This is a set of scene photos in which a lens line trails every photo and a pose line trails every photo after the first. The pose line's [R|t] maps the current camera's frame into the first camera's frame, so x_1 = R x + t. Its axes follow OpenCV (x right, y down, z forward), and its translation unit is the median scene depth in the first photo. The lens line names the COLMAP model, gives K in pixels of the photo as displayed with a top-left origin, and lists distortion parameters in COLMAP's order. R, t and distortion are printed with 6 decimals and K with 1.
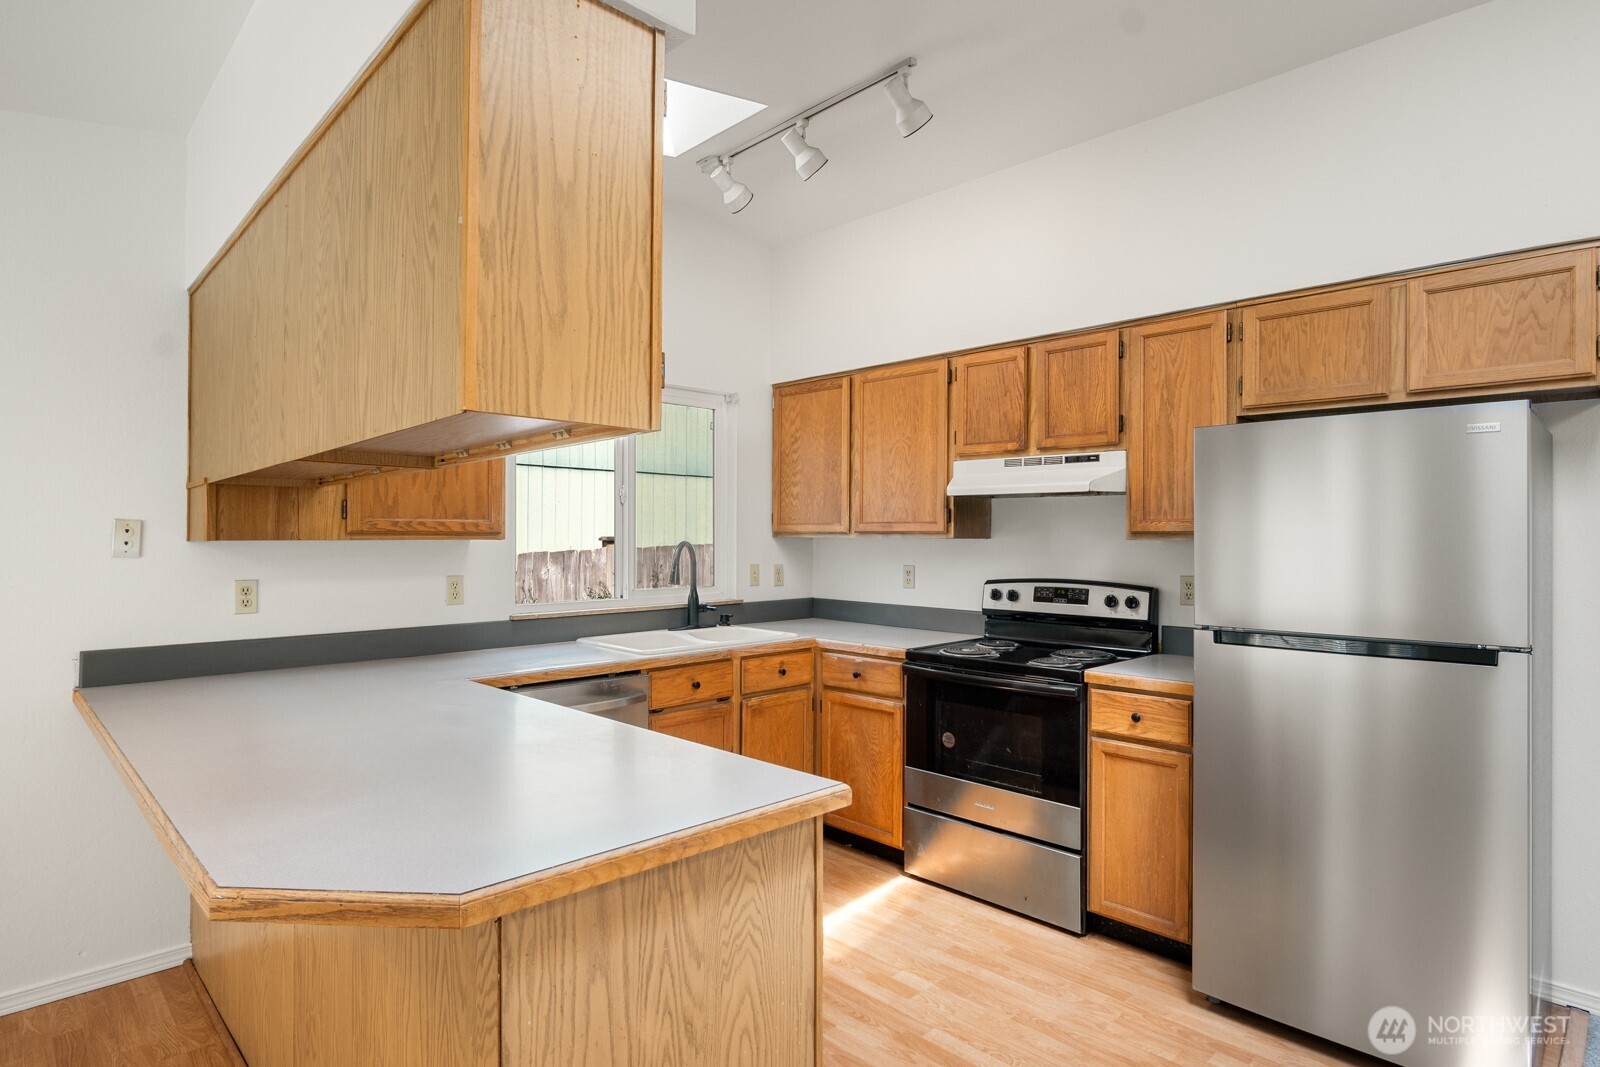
lens RADIAL K [[860.5, 0, 800.0], [0, 860.5, 533.5], [0, 0, 1]] dist [0.000150, 0.000543]
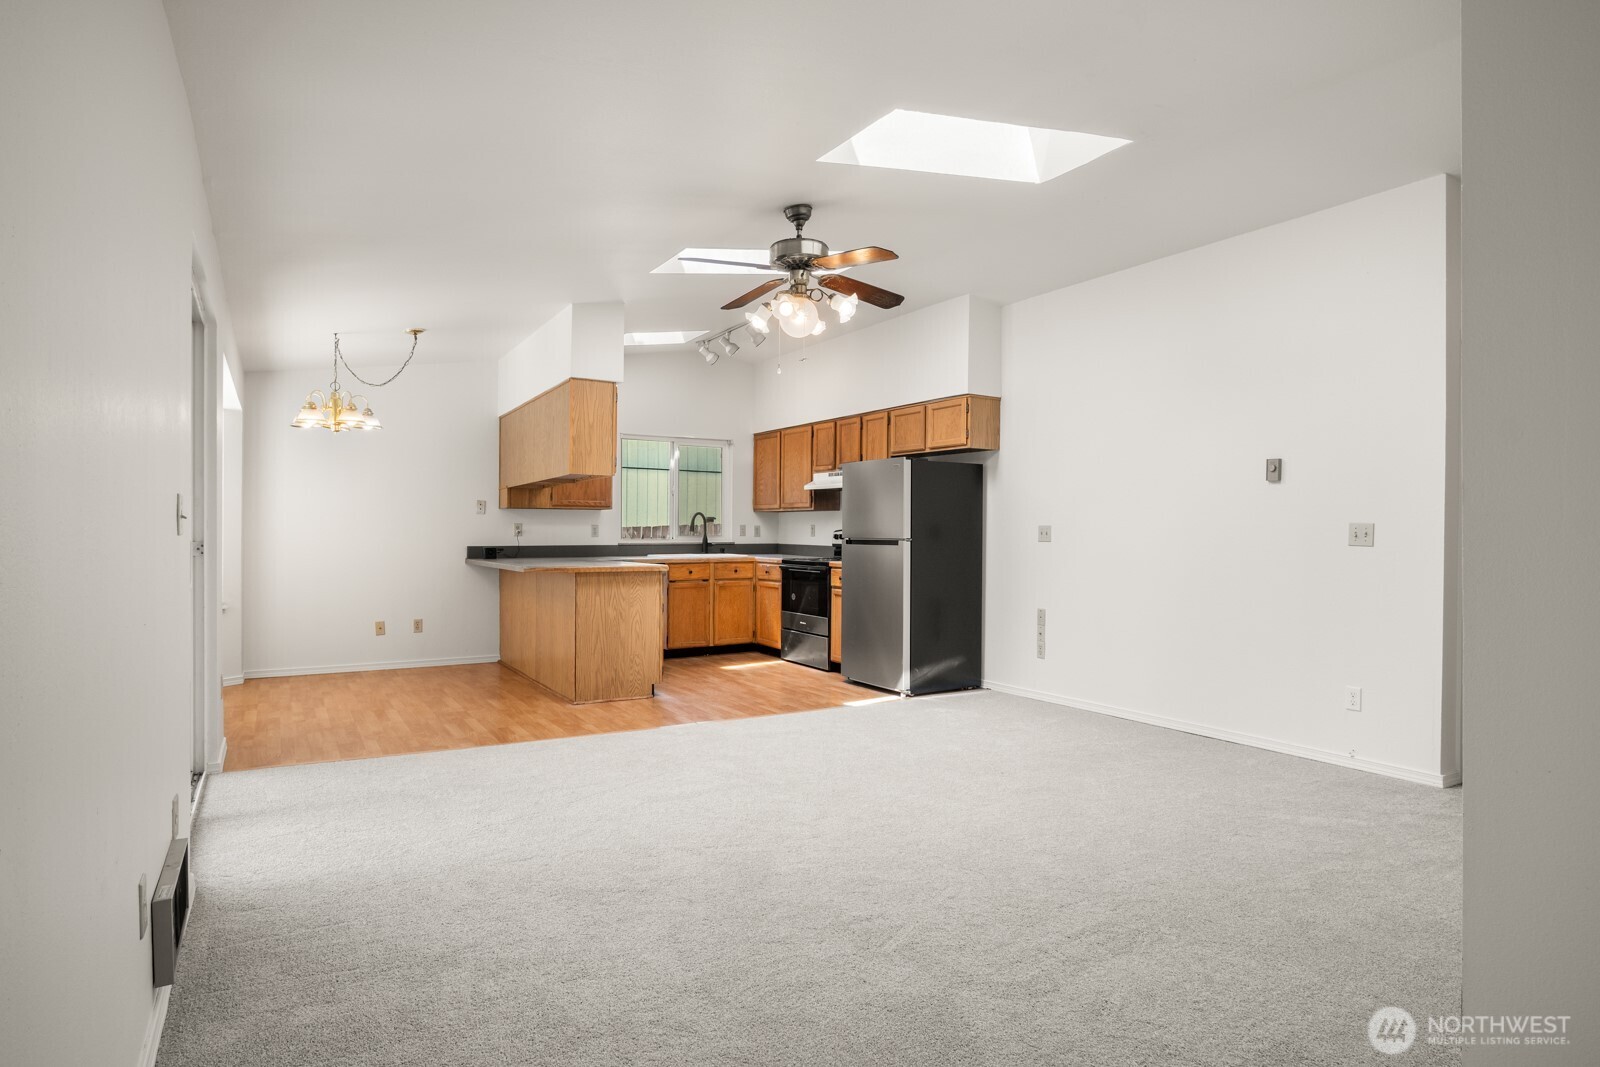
lens RADIAL K [[952.2, 0, 800.0], [0, 952.2, 533.5], [0, 0, 1]] dist [0.114738, 0.000212]
pose [[0.969082, 0.002528, -0.246726, 0.771573], [-0.002051, 0.999995, 0.002190, 0.062754], [0.246731, -0.001616, 0.969083, -1.374009]]
